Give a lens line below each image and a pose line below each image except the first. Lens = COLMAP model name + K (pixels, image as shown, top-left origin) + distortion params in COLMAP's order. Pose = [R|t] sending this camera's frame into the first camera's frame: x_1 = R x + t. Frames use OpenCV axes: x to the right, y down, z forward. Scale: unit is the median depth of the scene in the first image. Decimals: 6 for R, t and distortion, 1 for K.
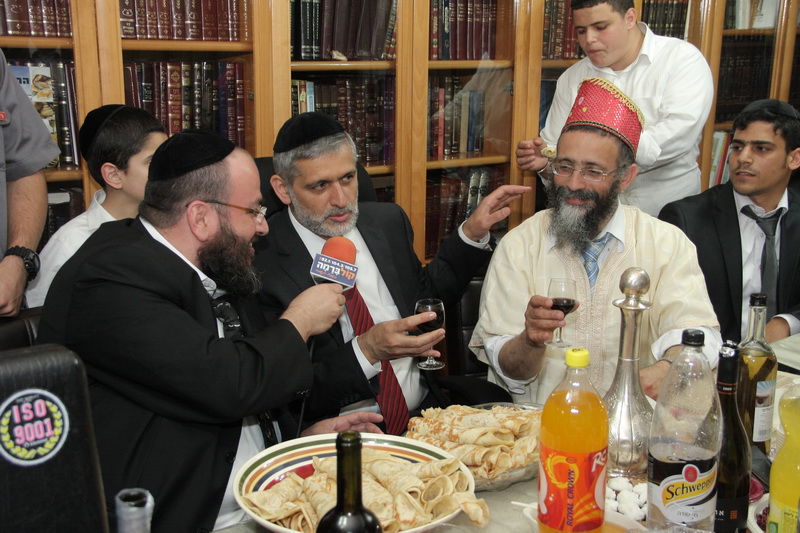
lens RADIAL K [[987.3, 0, 404.3], [0, 987.3, 266.8], [0, 0, 1]] dist [0.091843, 0.000000]
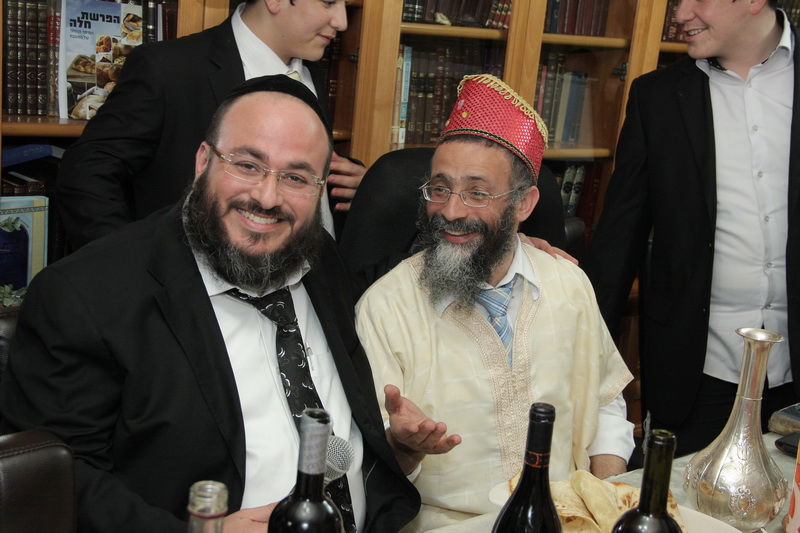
lens RADIAL K [[1229.7, 0, 404.7], [0, 1229.7, 263.1], [0, 0, 1]] dist [0.204958, 0.000000]
pose [[0.994718, 0.075258, 0.069806, -0.187703], [-0.074575, 0.997139, -0.012331, 0.017900], [-0.070534, 0.007060, 0.997484, -0.087476]]
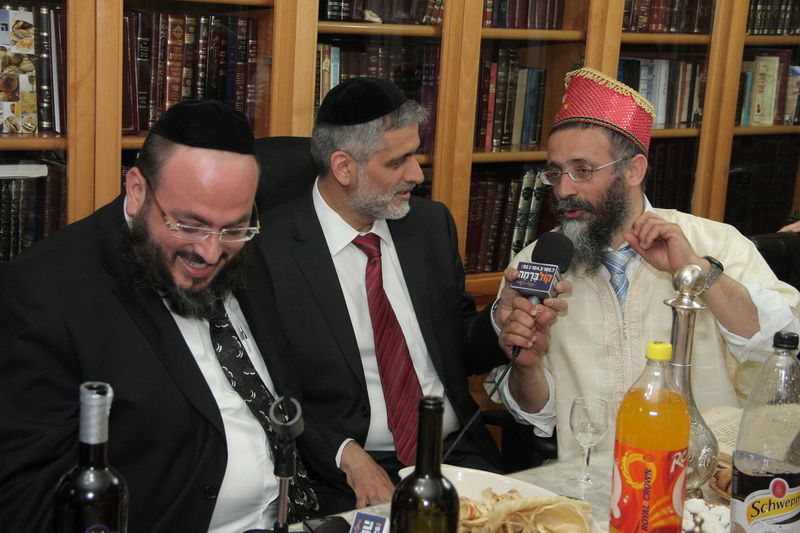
lens RADIAL K [[1461.1, 0, 399.6], [0, 1461.1, 268.2], [0, 0, 1]] dist [0.328238, 0.000000]
pose [[0.998805, 0.048450, 0.006477, -0.049035], [-0.048164, 0.998088, -0.038745, 0.045422], [-0.008342, 0.038387, 0.999228, -0.234906]]
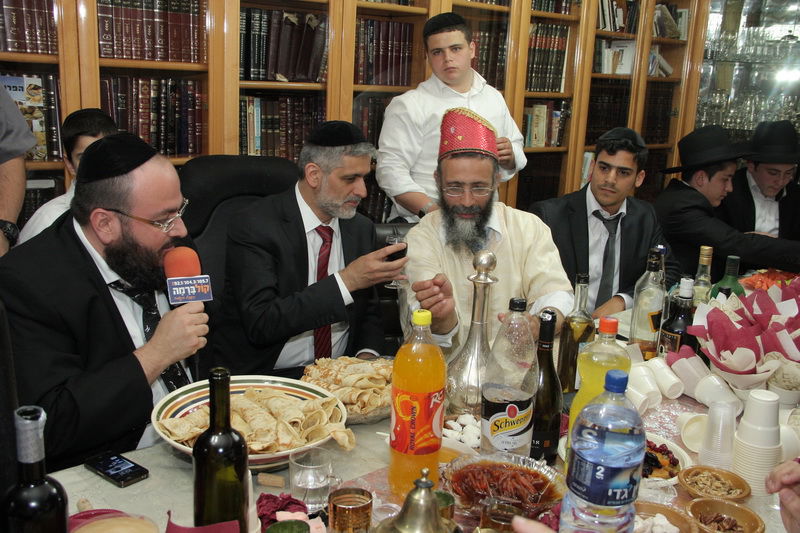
lens RADIAL K [[788.5, 0, 395.5], [0, 788.5, 266.6], [0, 0, 1]] dist [-0.004680, 0.000000]
pose [[0.998941, 0.030550, 0.034399, 0.059690], [-0.030955, 0.999457, 0.011294, 0.010081], [-0.034035, -0.012347, 0.999344, 0.003419]]
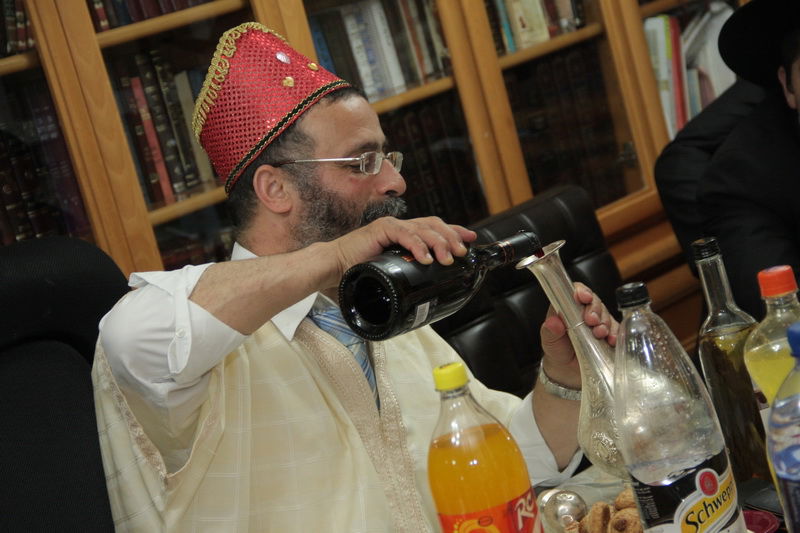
lens RADIAL K [[2375.3, 0, 400.7], [0, 2375.3, 266.3], [0, 0, 1]] dist [0.785415, 0.000000]
pose [[0.950159, -0.282024, 0.132891, -0.035539], [0.293341, 0.953085, -0.074704, 0.074937], [-0.105589, 0.109963, 0.988311, -0.385620]]
